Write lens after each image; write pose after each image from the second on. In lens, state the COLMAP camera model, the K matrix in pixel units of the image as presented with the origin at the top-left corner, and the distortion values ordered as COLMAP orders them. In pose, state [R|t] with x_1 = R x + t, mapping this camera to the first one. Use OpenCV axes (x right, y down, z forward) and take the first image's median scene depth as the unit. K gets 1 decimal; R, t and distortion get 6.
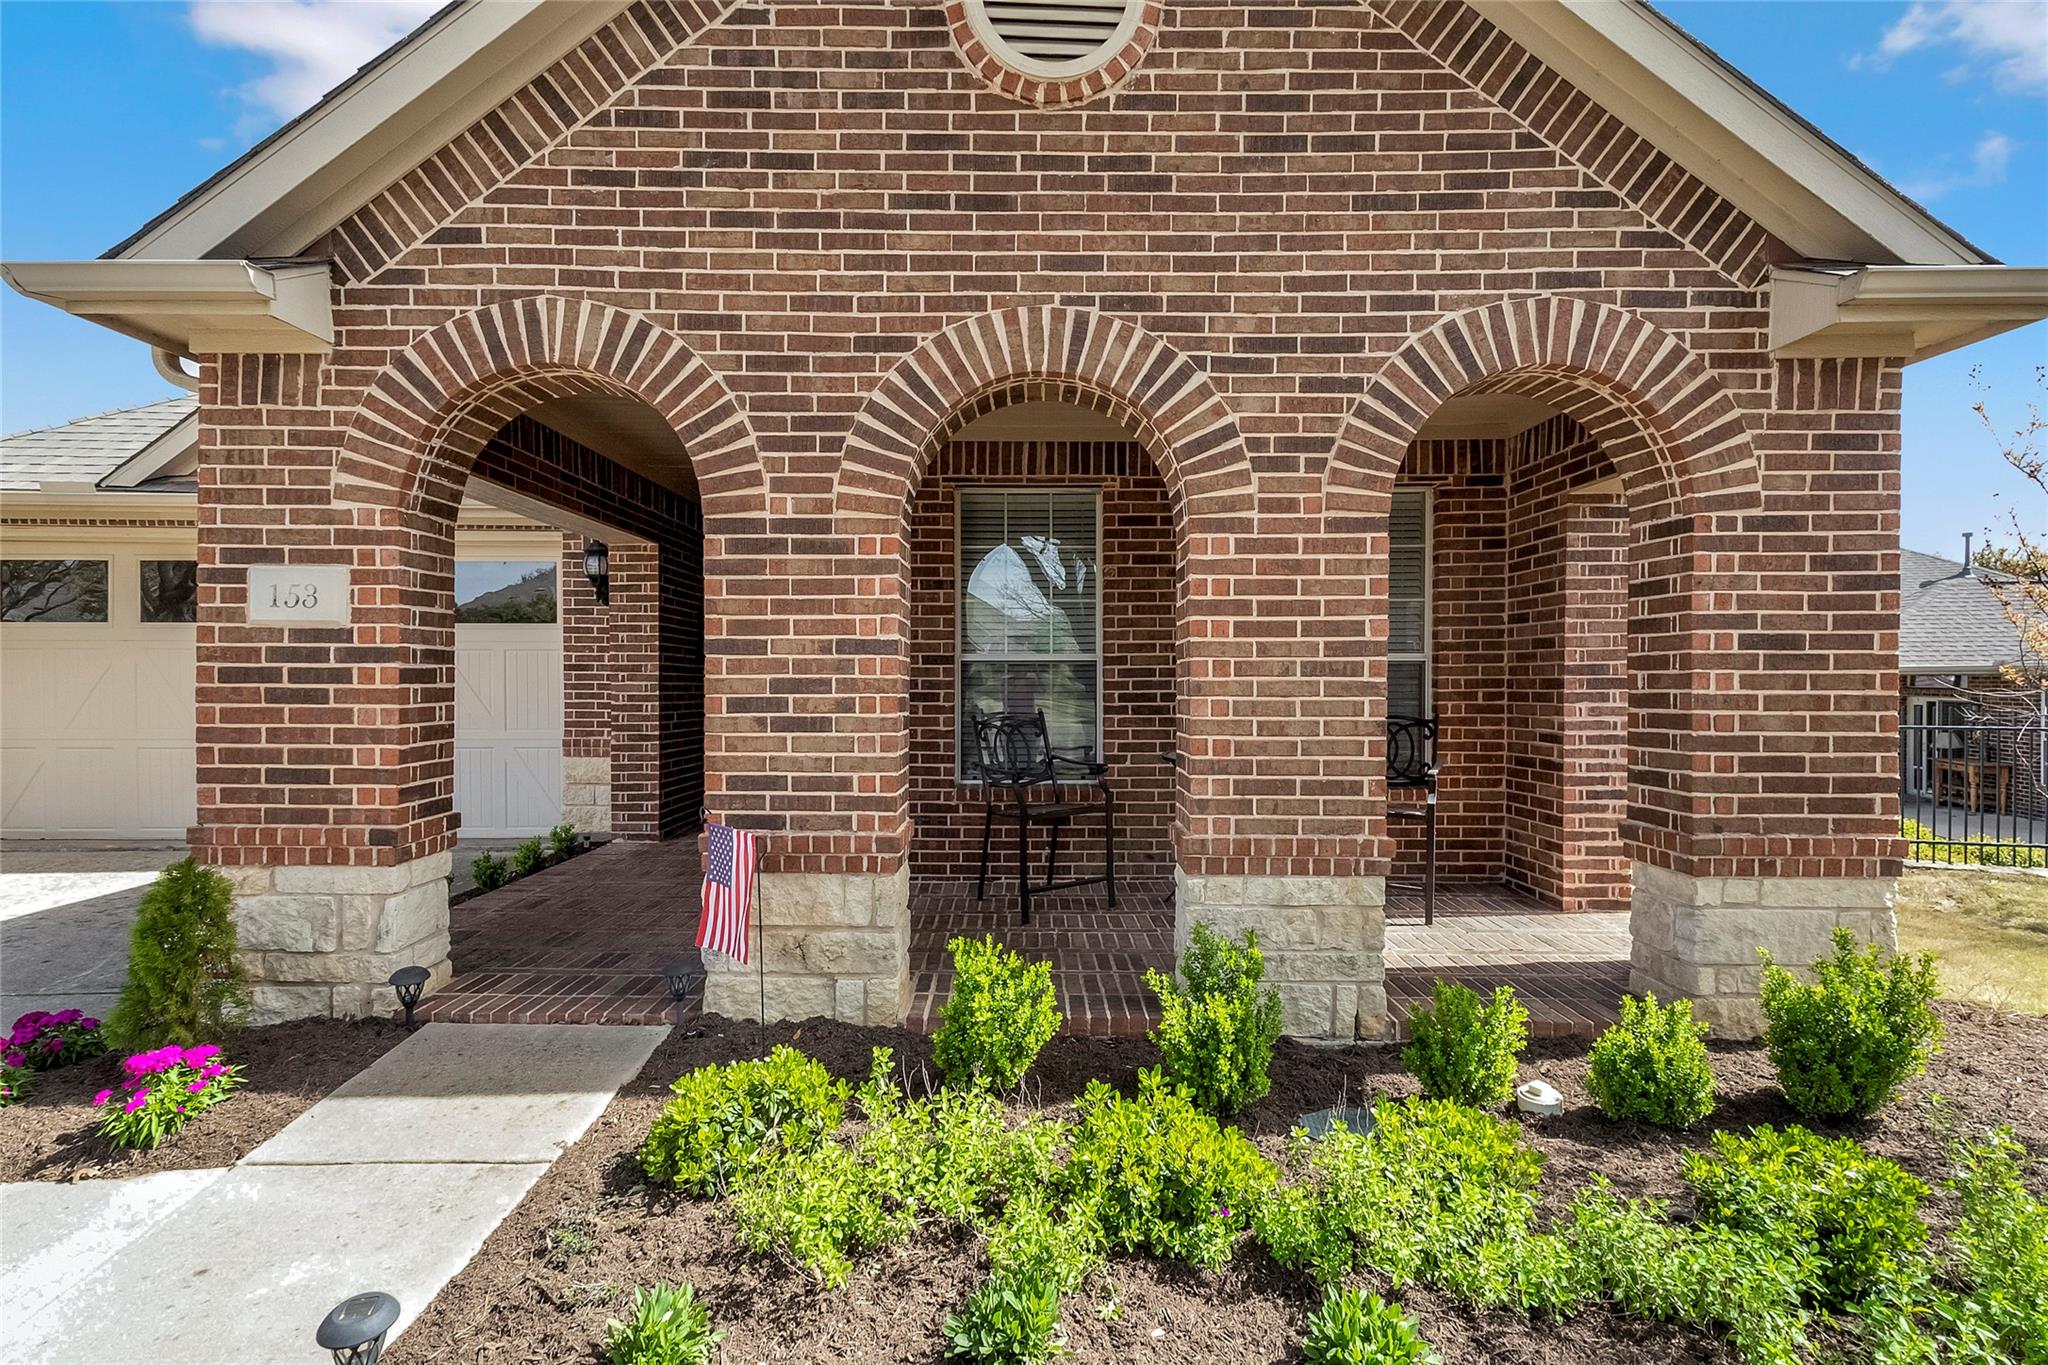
lens RADIAL K [[960.4, 0, 1021.1], [0, 960.4, 682.2], [0, 0, 1]] dist [0.019278, -0.001422]
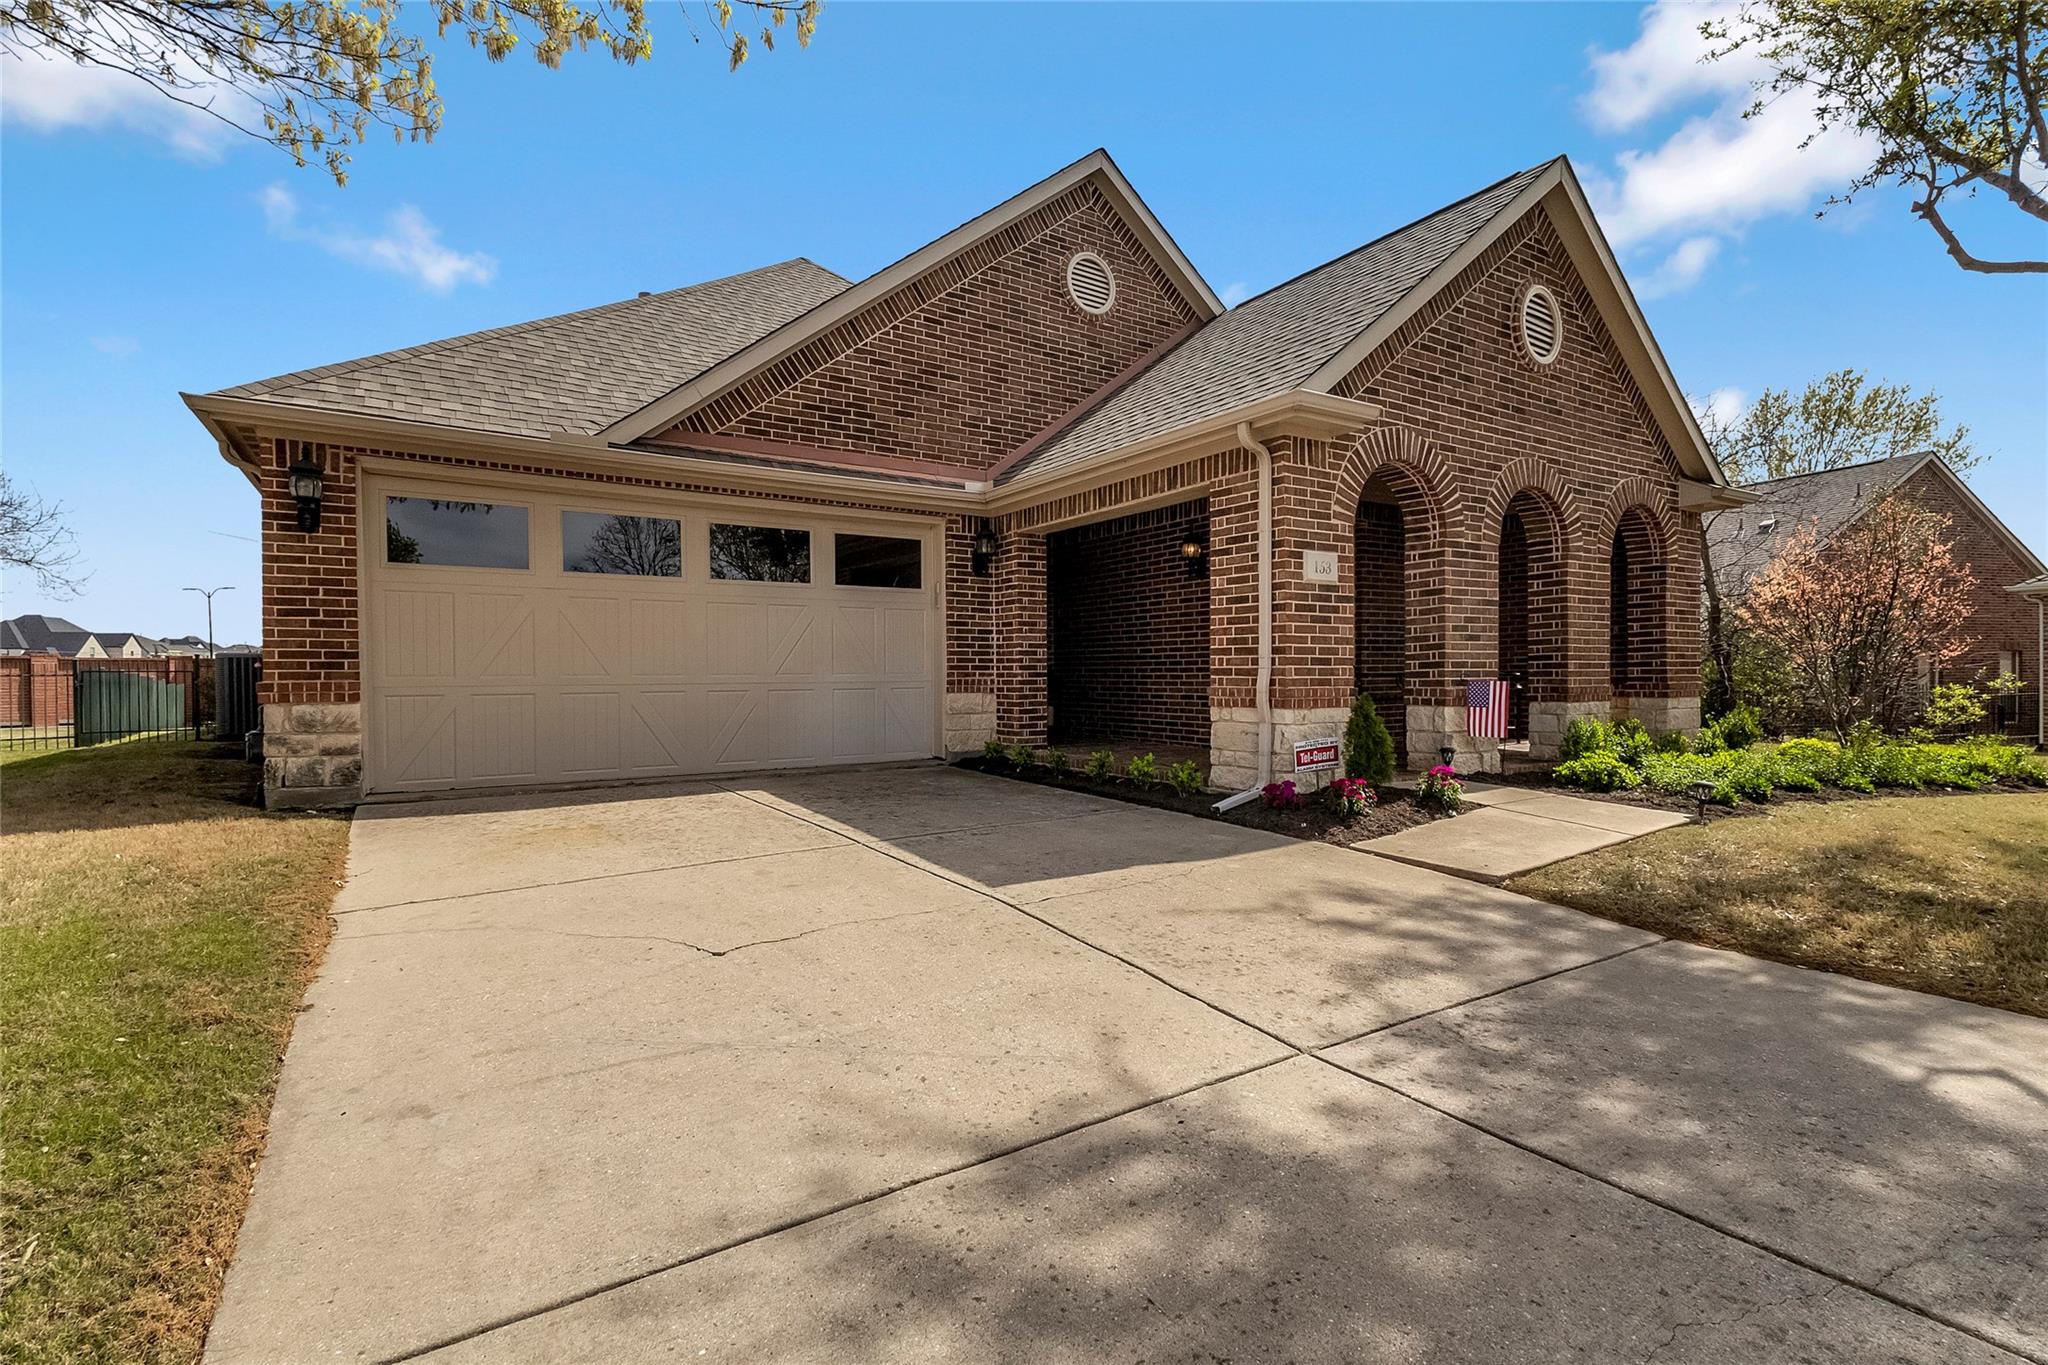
lens RADIAL K [[960.4, 0, 1034.3], [0, 960.4, 680.0], [0, 0, 1]] dist [0.019278, -0.001422]
pose [[0.830252, -0.012104, 0.557256, -2.272198], [0.012862, 0.999914, 0.002556, 0.120967], [-0.557239, 0.005045, 0.830337, -0.258356]]
